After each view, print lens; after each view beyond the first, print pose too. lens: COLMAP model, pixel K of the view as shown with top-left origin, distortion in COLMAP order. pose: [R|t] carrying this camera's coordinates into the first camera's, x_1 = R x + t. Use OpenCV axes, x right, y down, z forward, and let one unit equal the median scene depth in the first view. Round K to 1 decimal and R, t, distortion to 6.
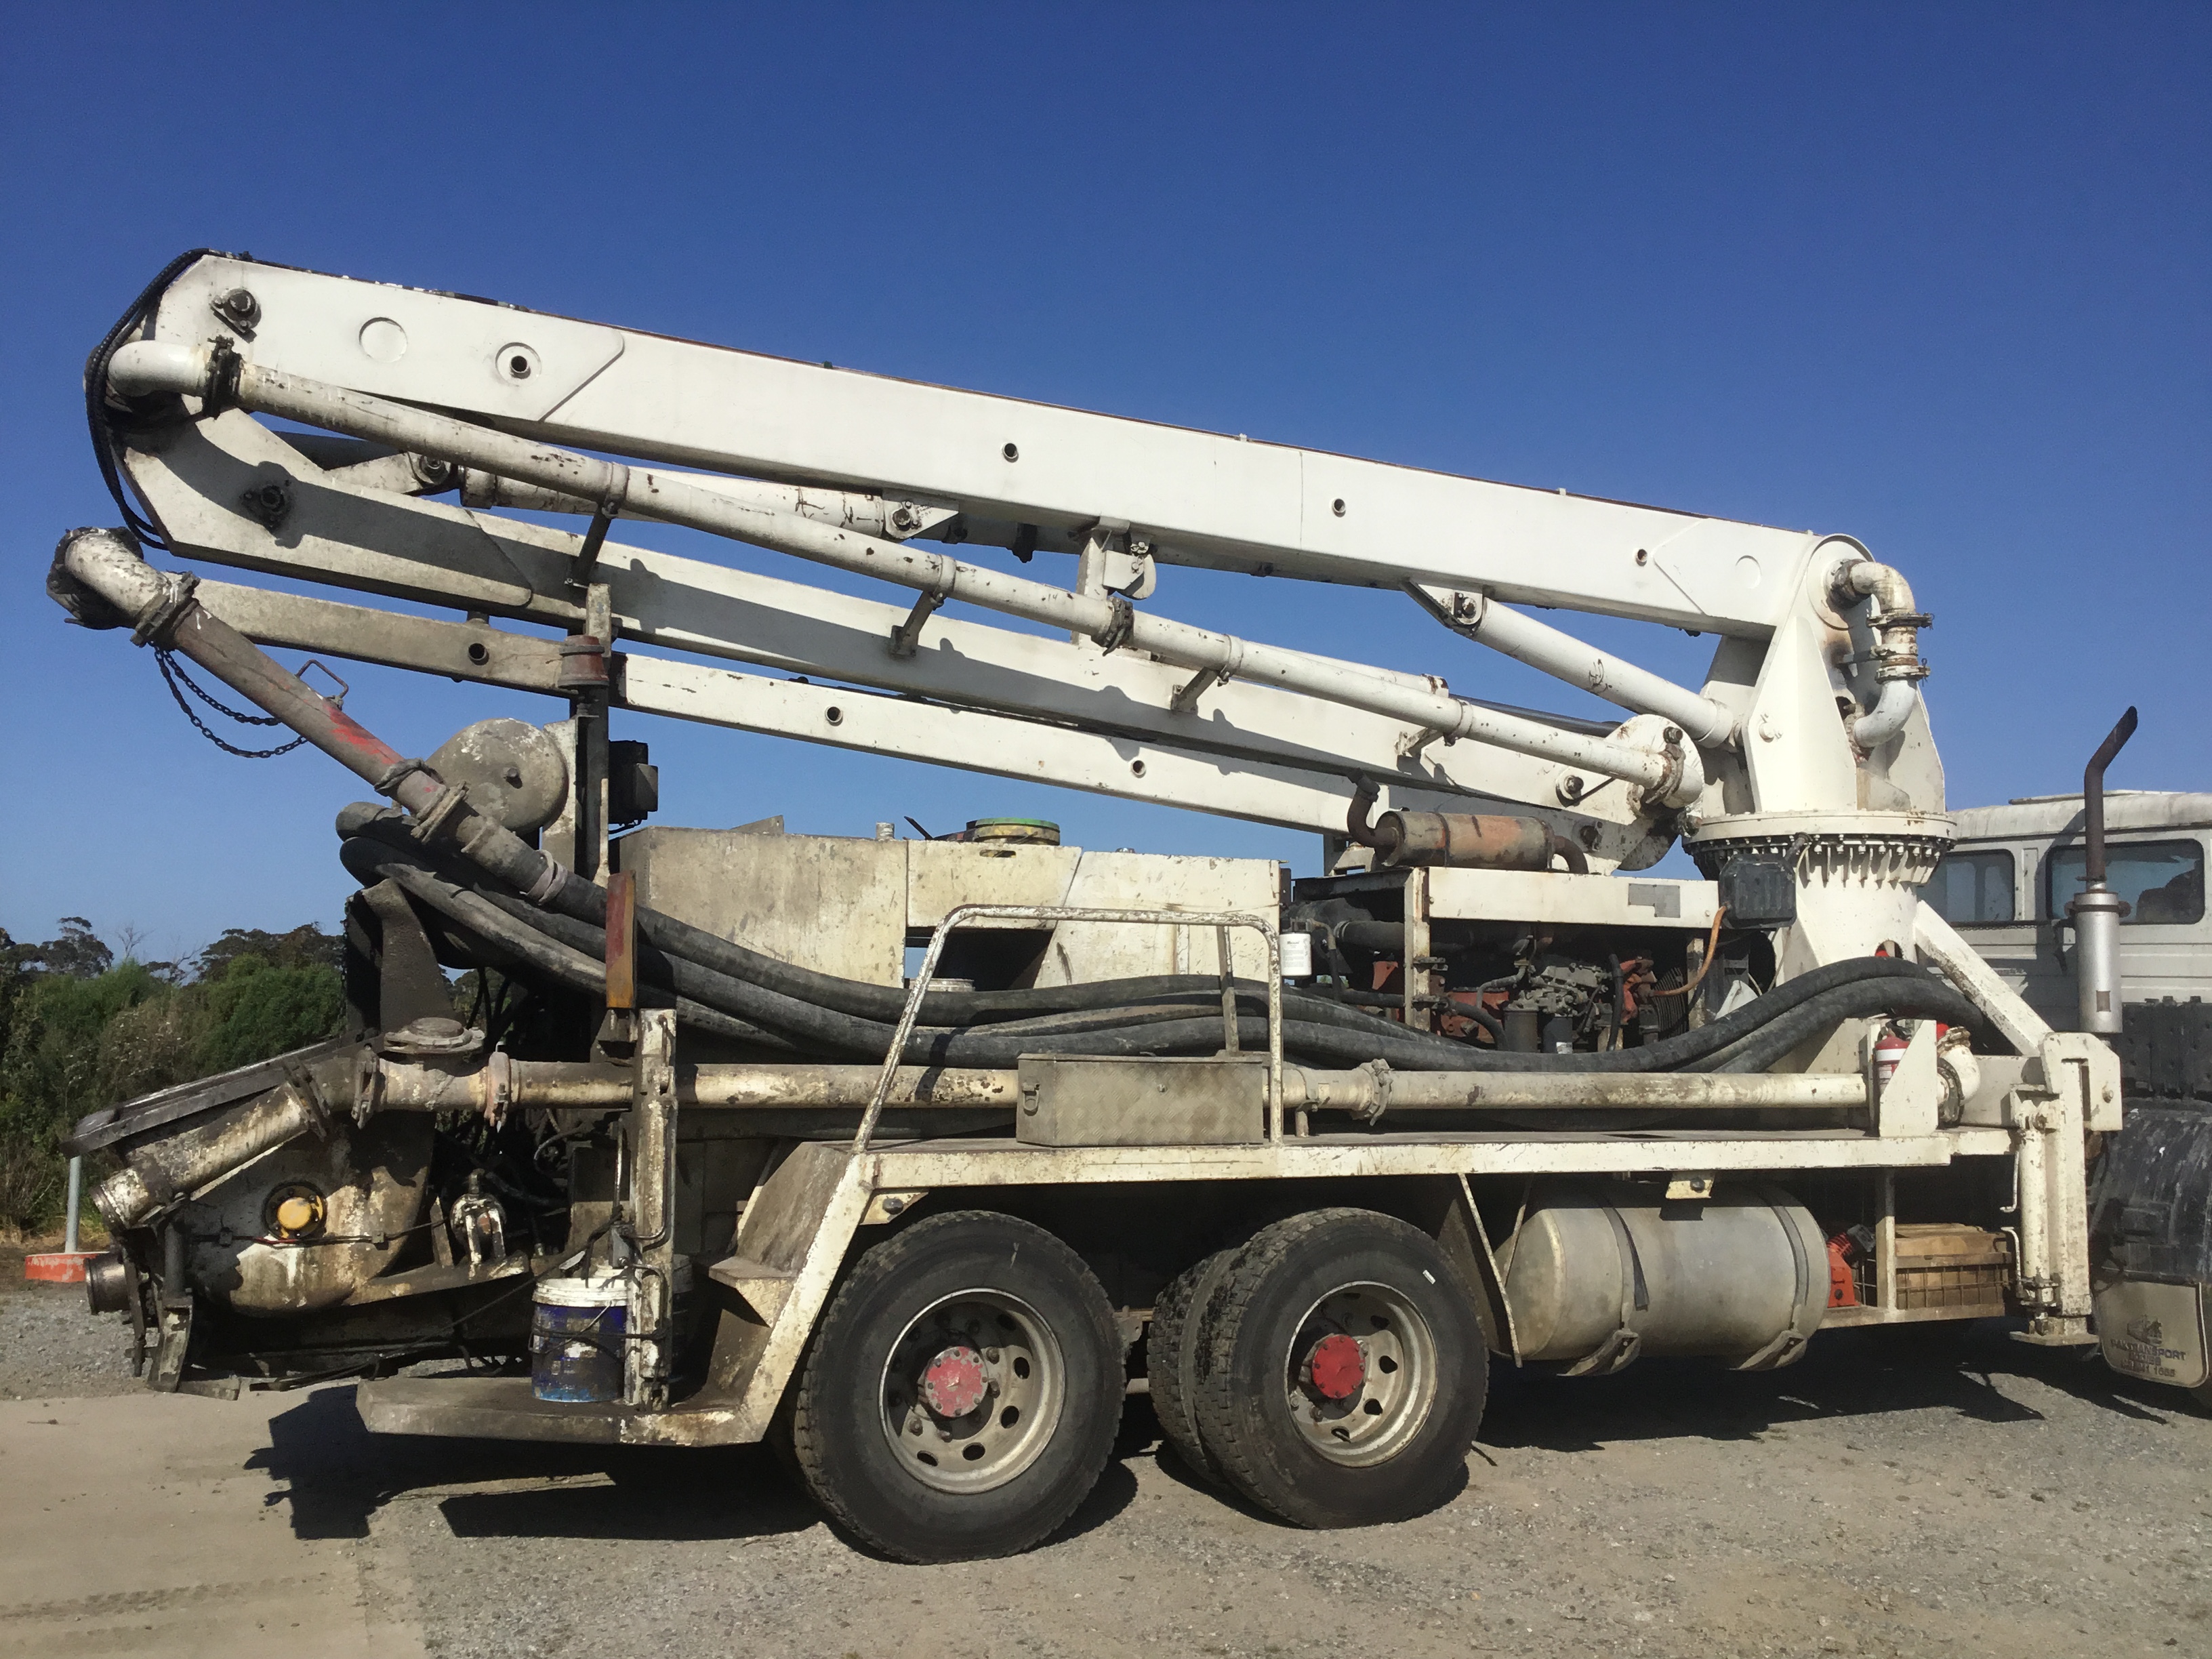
lens RADIAL K [[1995.6, 0, 1106.0], [0, 1995.6, 829.5], [0, 0, 1]] dist [0.150130, -0.247854]
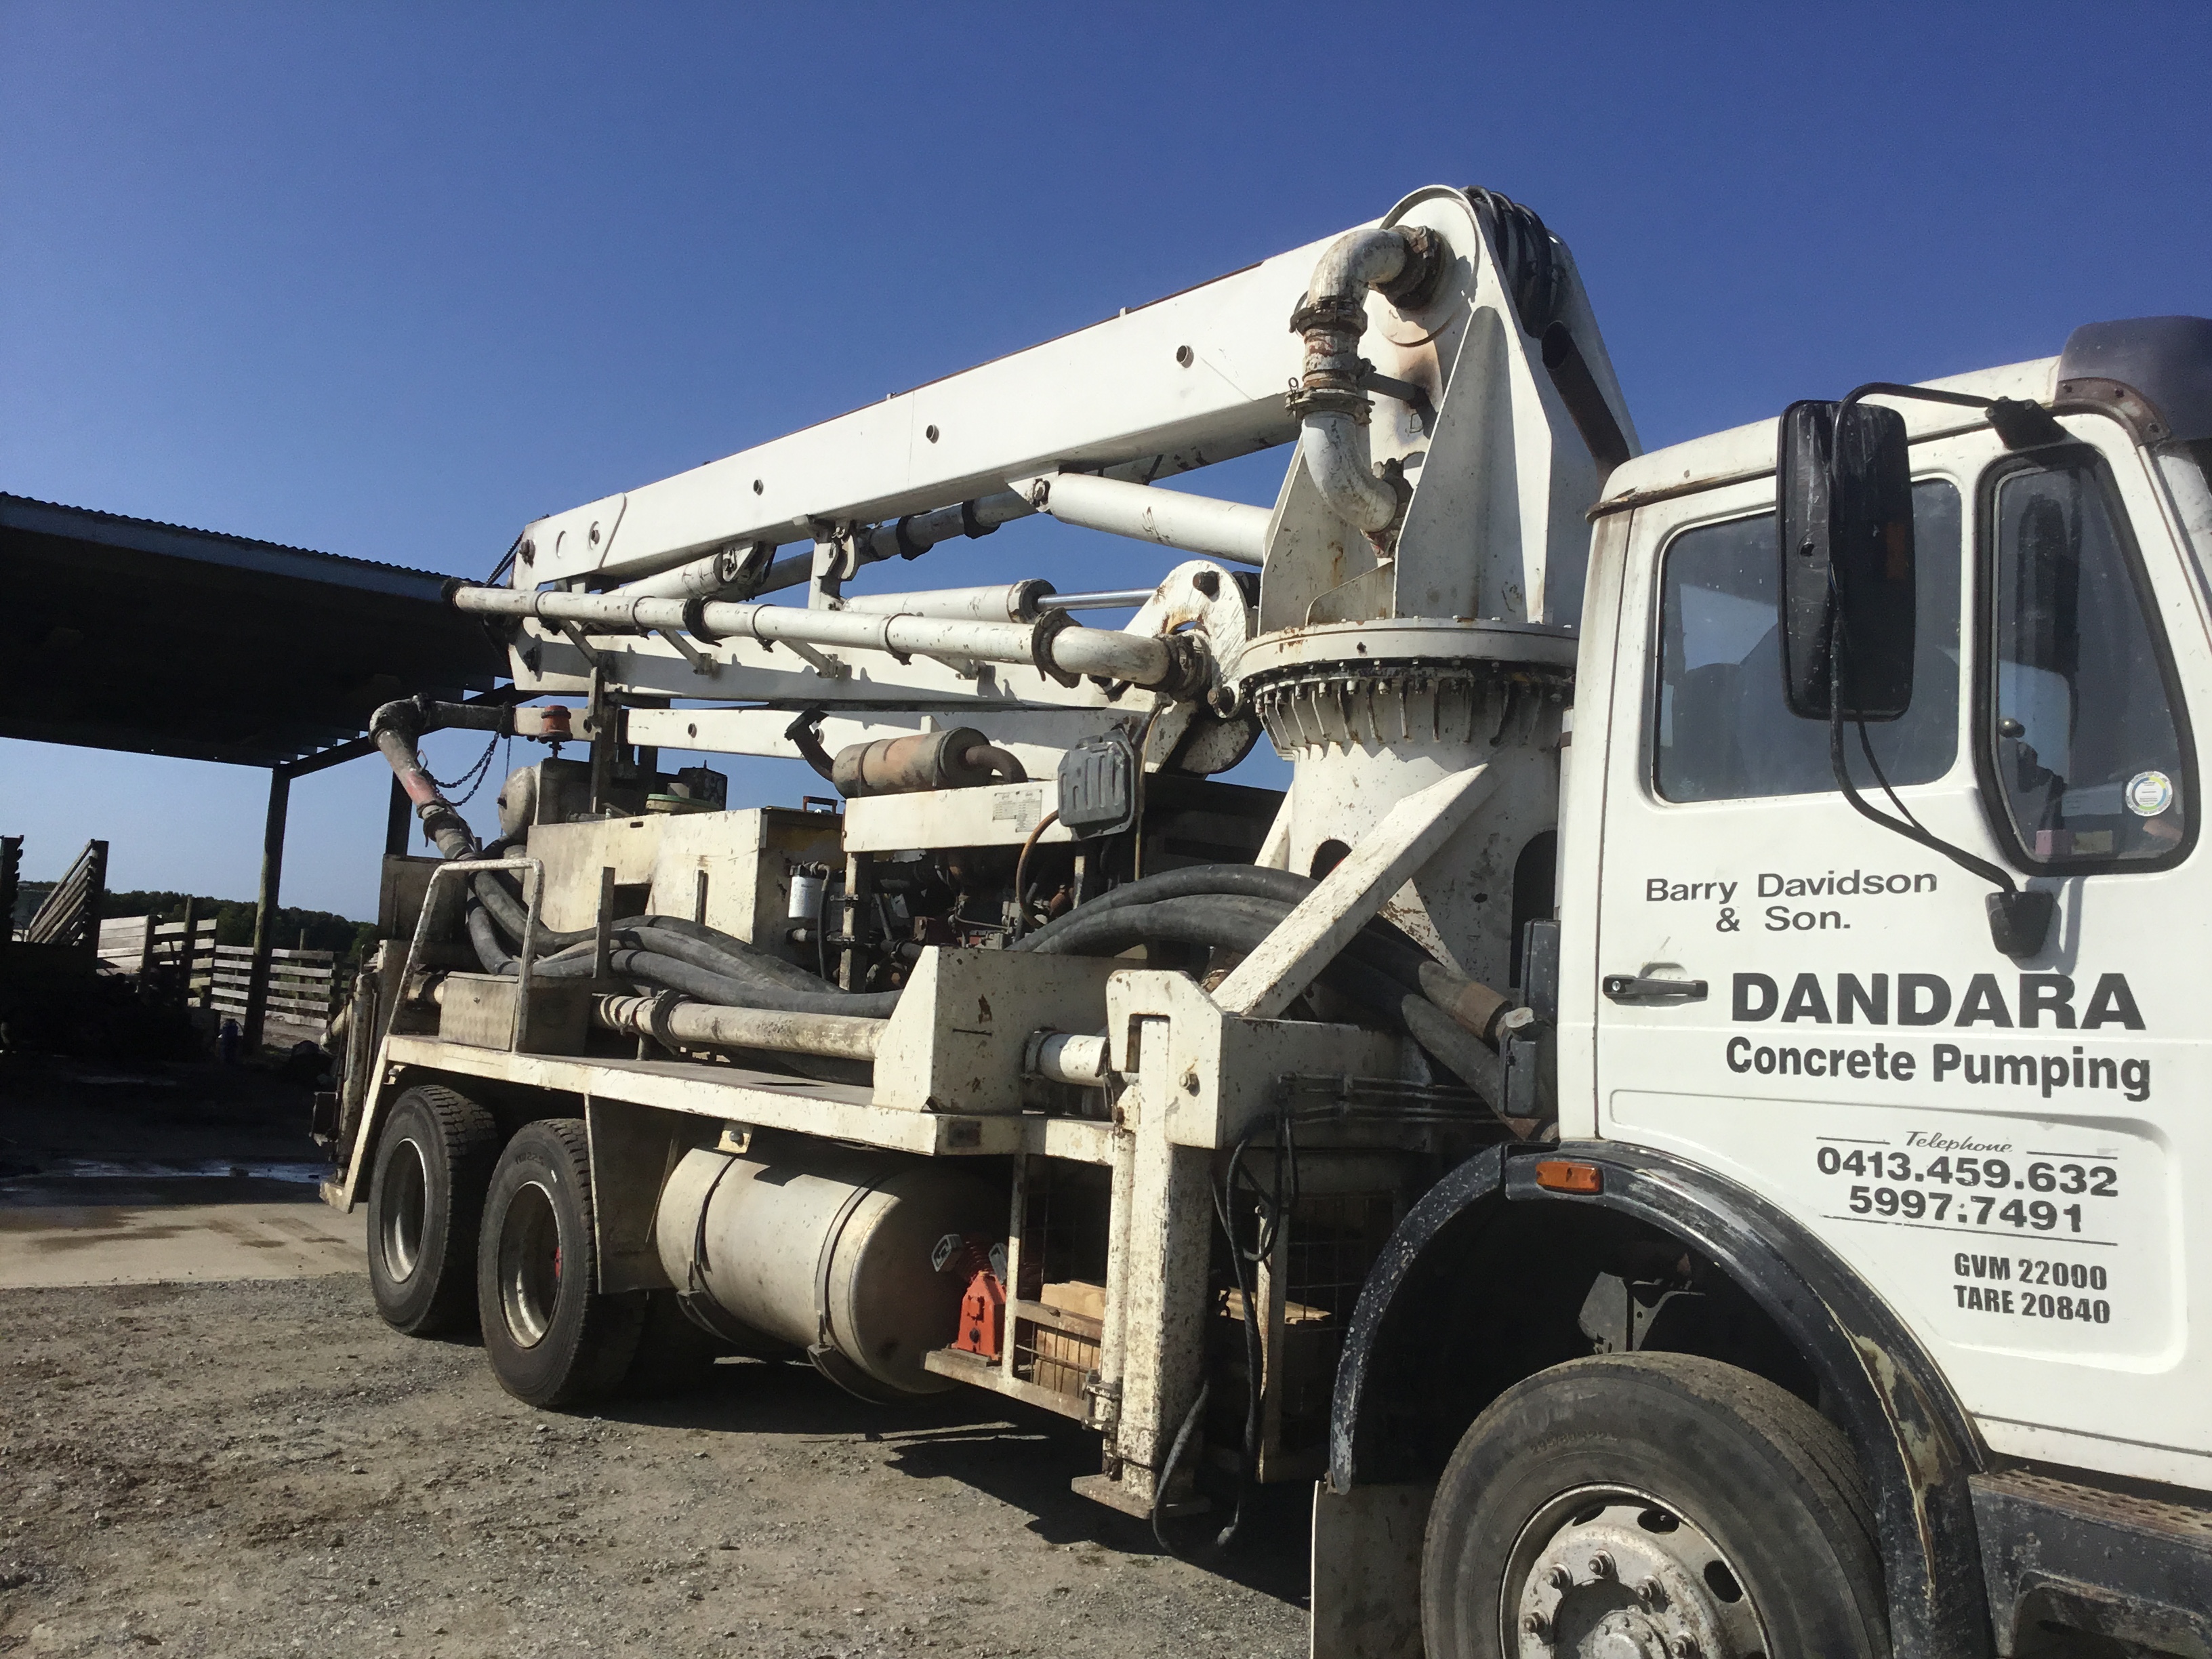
lens RADIAL K [[1995.6, 0, 1106.0], [0, 1995.6, 829.5], [0, 0, 1]] dist [0.150130, -0.247854]
pose [[0.200846, -0.086130, -0.975829, 1.170038], [0.030349, 0.996196, -0.081682, 0.120469], [0.979153, -0.013210, 0.202696, 0.985501]]
